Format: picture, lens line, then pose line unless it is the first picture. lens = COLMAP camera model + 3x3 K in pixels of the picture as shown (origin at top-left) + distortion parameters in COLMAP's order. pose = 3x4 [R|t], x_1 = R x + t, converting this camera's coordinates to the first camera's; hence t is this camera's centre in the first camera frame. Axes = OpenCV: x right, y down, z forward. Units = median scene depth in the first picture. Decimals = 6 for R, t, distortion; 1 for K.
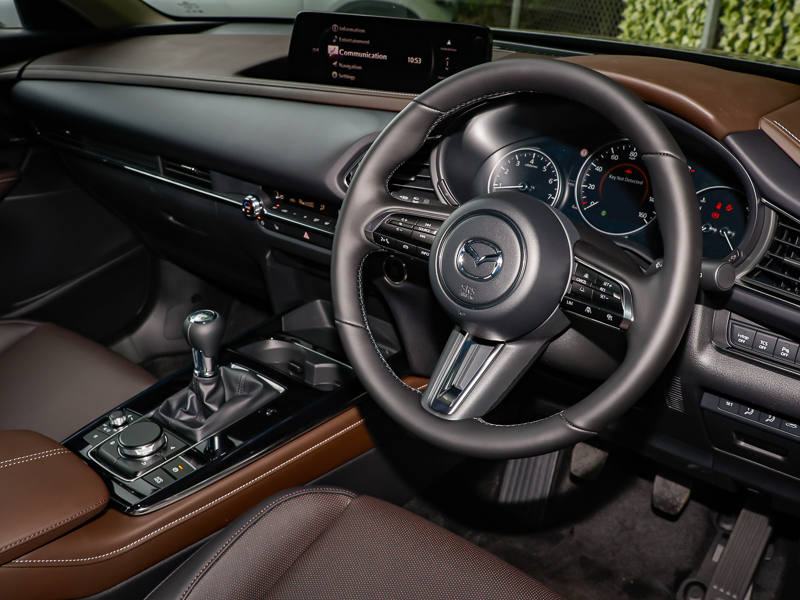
lens RADIAL K [[788.8, 0, 402.1], [0, 788.8, 299.4], [0, 0, 1]] dist [0.012965, 0.000000]
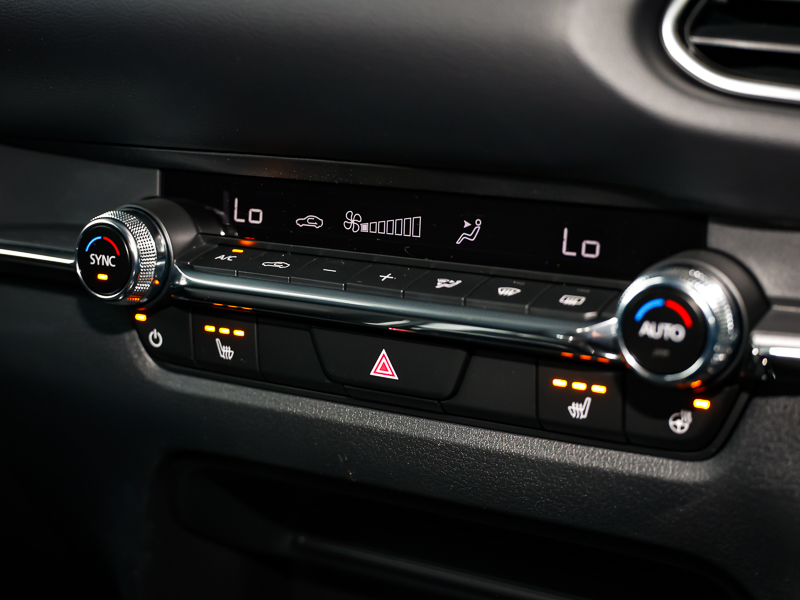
lens RADIAL K [[1399.6, 0, 399.8], [0, 1399.6, 299.7], [0, 0, 1]] dist [0.037229, 0.000000]
pose [[0.990393, -0.006159, 0.138141, -0.164777], [0.042614, 0.963981, -0.262535, 0.003541], [-0.131548, 0.265899, 0.954983, 0.600377]]
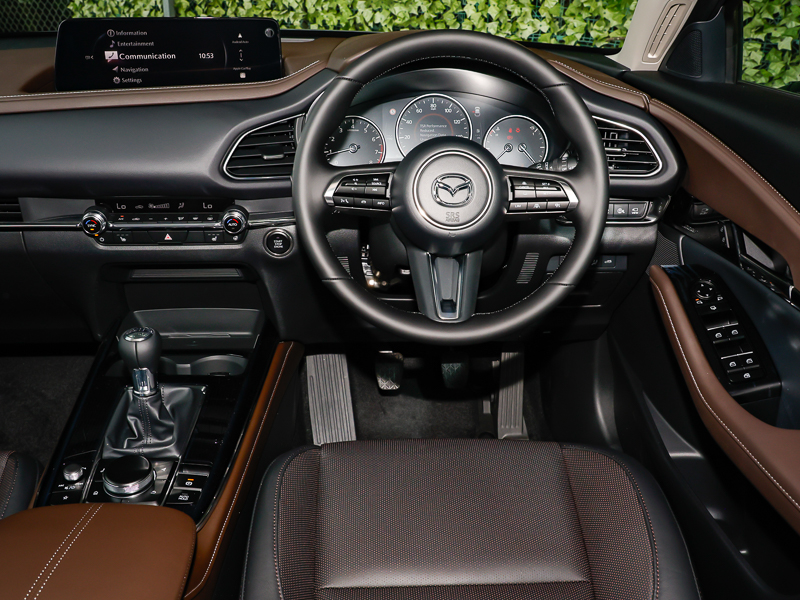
lens RADIAL K [[744.5, 0, 398.8], [0, 744.5, 302.6], [0, 0, 1]] dist [-0.014944, 0.000000]
pose [[0.750562, -0.293011, 0.592285, -0.470618], [0.281526, 0.952692, 0.114551, -0.025609], [-0.597830, 0.080766, 0.797544, 0.067898]]
